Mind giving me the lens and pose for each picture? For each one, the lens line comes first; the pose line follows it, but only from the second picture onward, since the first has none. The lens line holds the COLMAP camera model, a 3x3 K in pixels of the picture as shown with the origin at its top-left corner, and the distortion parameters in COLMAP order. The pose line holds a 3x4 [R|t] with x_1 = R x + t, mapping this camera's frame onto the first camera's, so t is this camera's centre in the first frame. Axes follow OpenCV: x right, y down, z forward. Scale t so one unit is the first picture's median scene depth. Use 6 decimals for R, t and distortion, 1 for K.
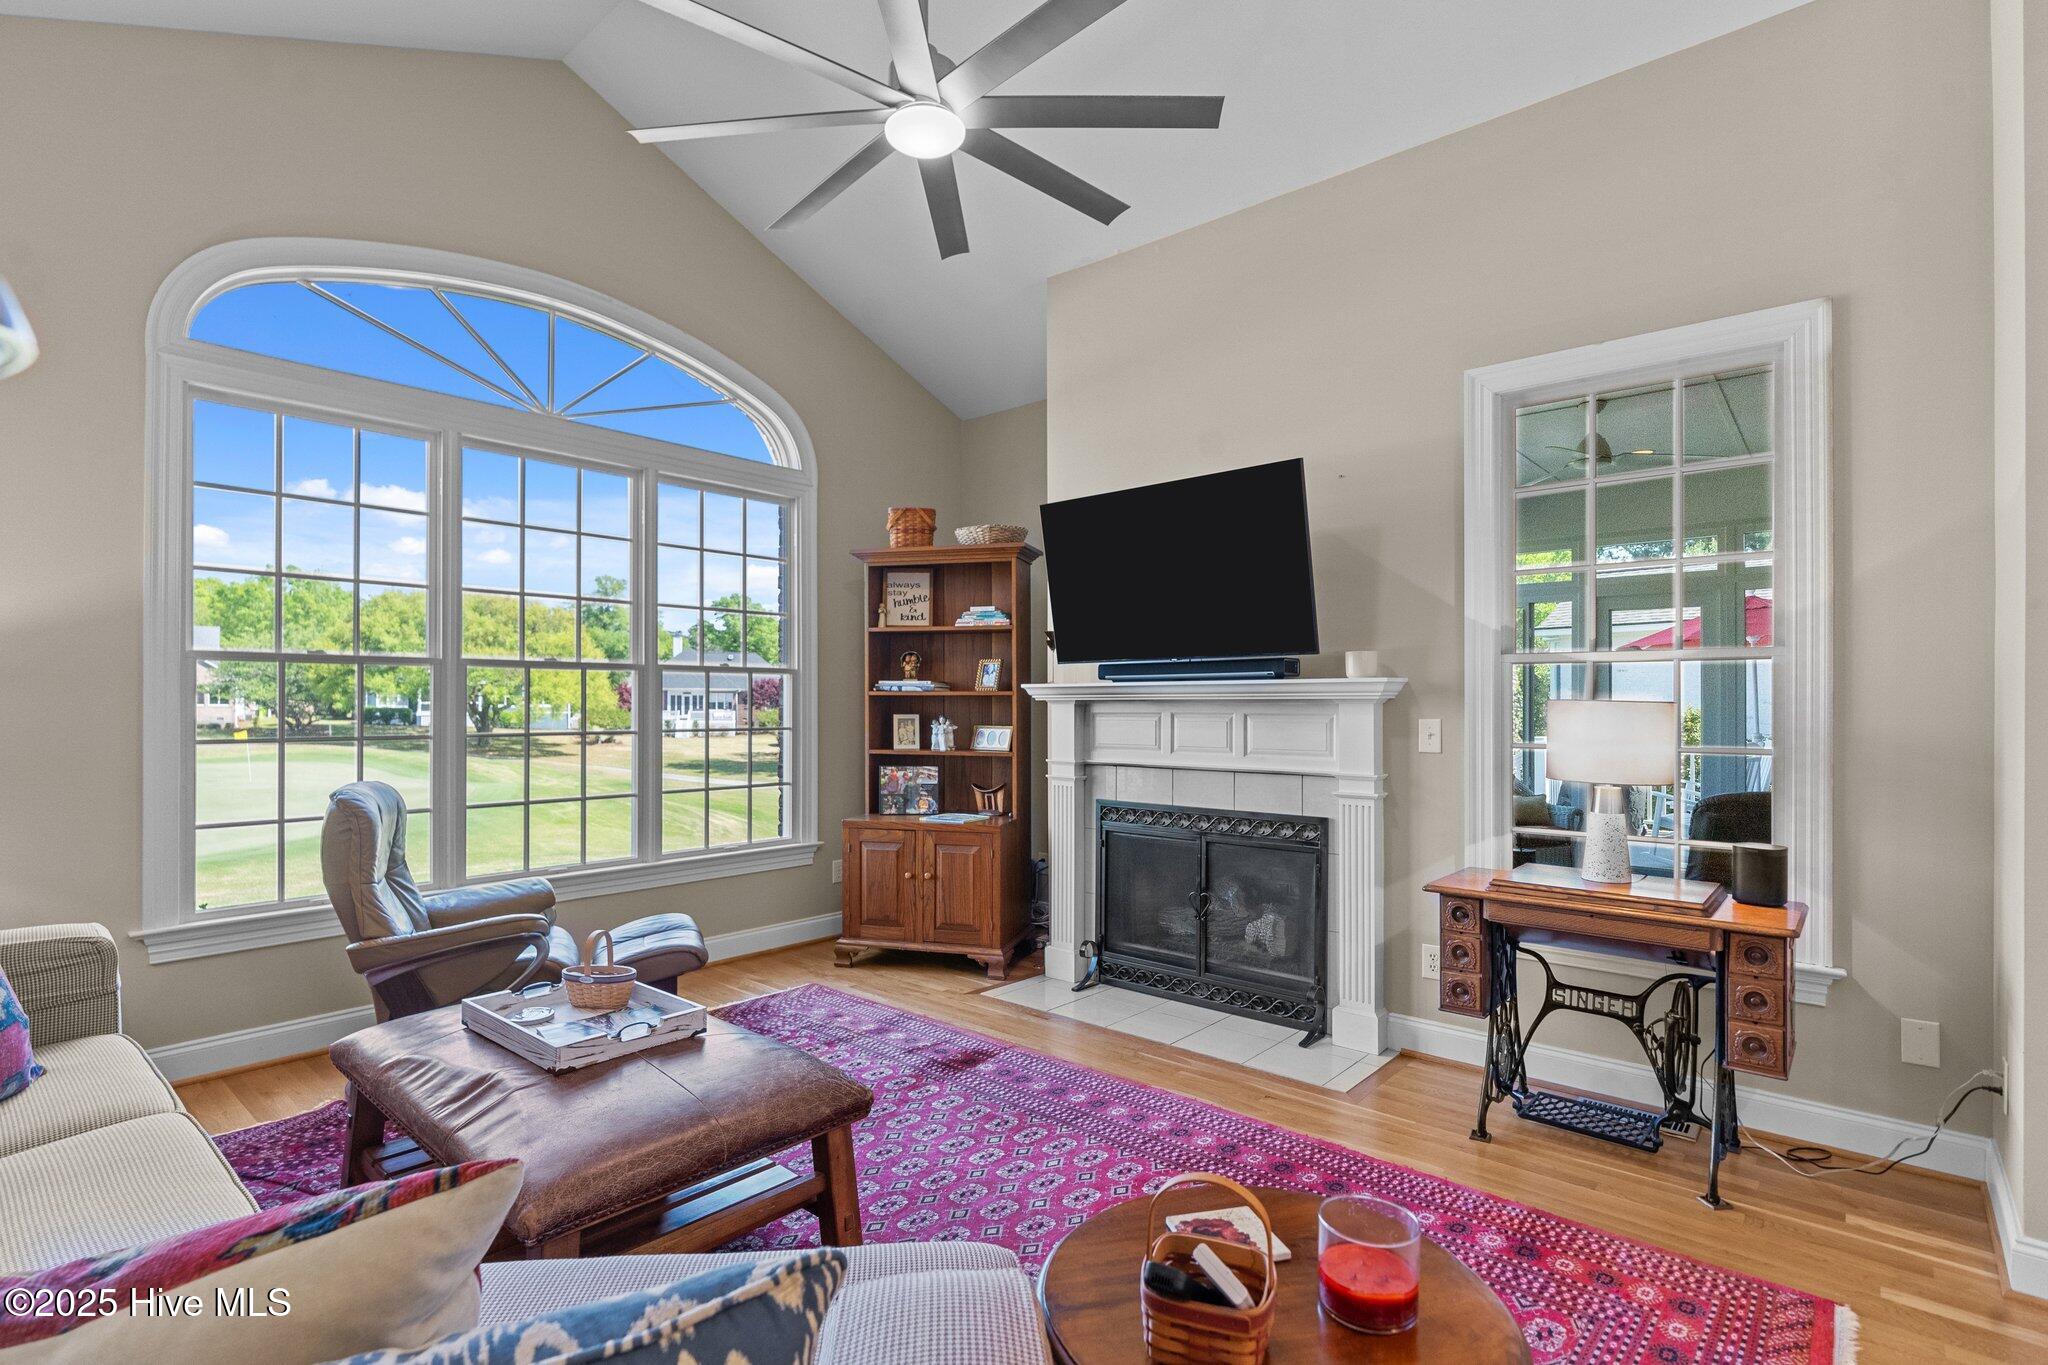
lens RADIAL K [[984.6, 0, 1017.8], [0, 984.6, 688.7], [0, 0, 1]] dist [-0.005477, 0.000919]
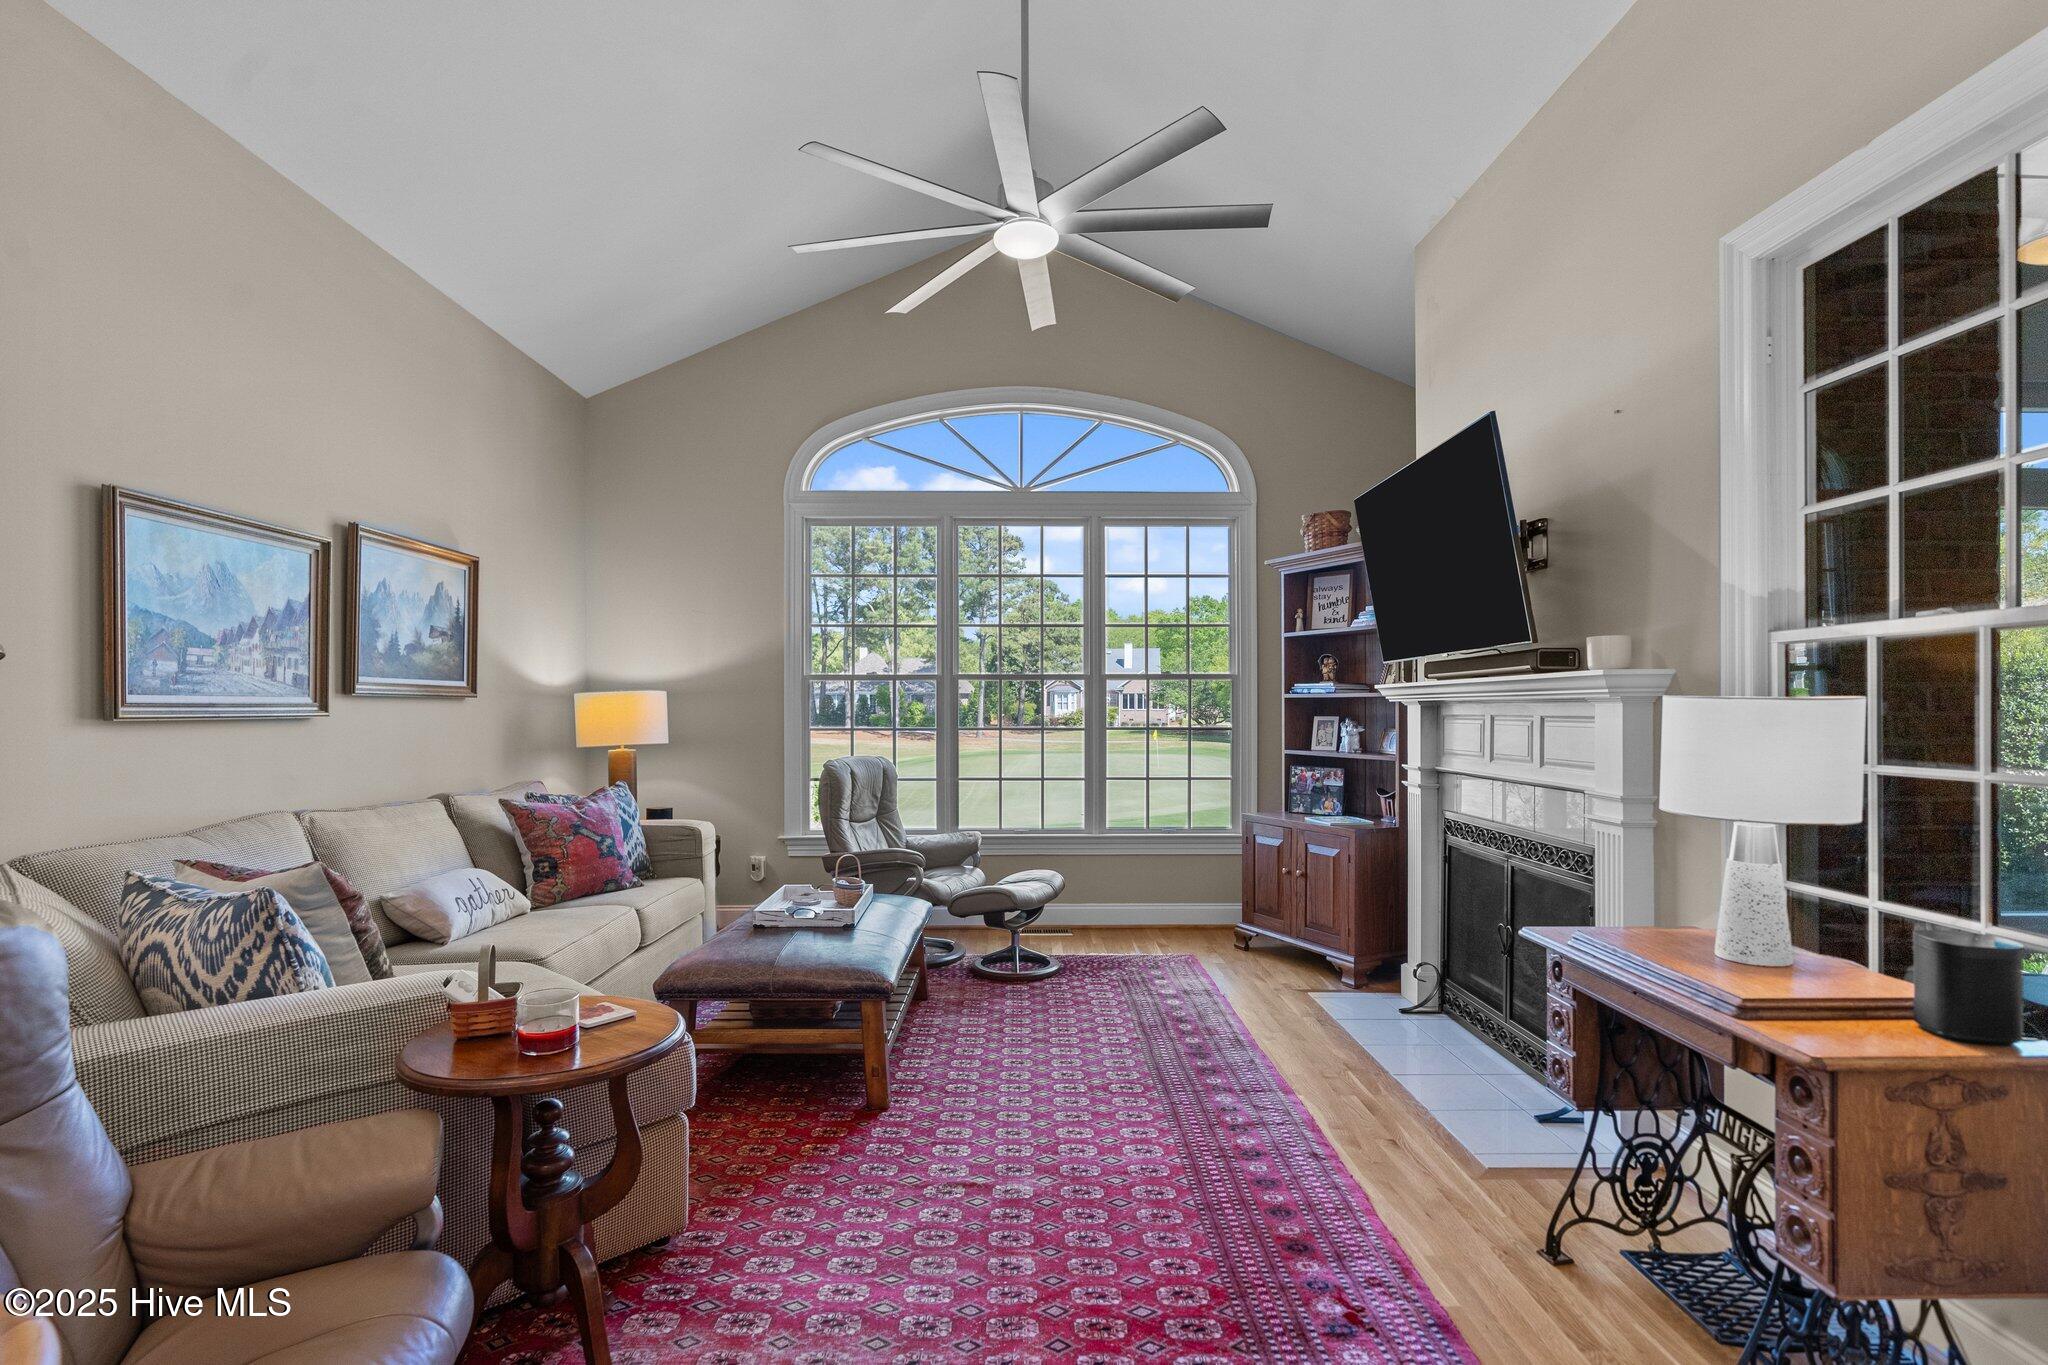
lens RADIAL K [[984.6, 0, 1022.2], [0, 984.6, 699.7], [0, 0, 1]] dist [-0.005477, 0.000919]
pose [[0.665729, -0.006067, -0.746169, 0.480079], [0.010656, 0.999942, 0.001377, 0.004673], [0.746117, -0.008868, 0.665755, 0.103672]]
